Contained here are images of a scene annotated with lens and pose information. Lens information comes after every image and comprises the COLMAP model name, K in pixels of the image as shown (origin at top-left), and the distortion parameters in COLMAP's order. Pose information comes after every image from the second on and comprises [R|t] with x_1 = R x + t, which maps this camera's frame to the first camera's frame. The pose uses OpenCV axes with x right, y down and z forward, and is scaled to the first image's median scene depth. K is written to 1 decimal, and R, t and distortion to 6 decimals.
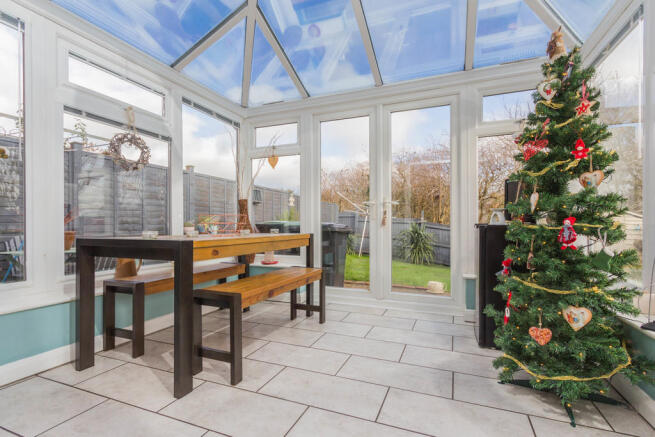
lens RADIAL K [[308.2, 0, 325.9], [0, 308.2, 223.9], [0, 0, 1]] dist [0.001030, 0.000193]
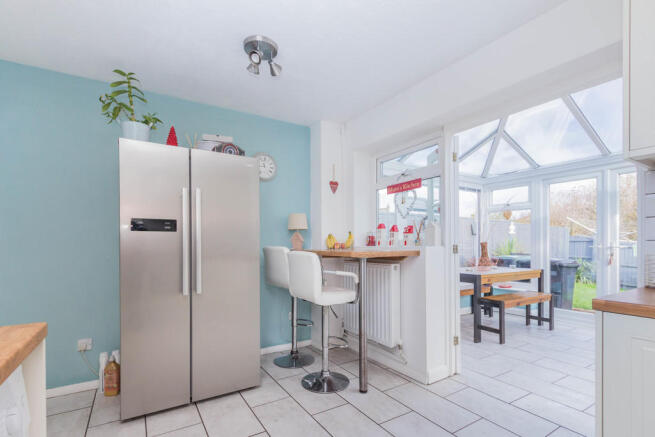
lens RADIAL K [[311.8, 0, 324.2], [0, 311.8, 247.7], [0, 0, 1]] dist [0.000285, 0.000005]
pose [[0.807622, 0.002233, -0.589696, -0.009065], [0.008241, 0.999852, 0.015073, -0.096078], [0.589643, -0.017033, 0.807484, -0.752295]]
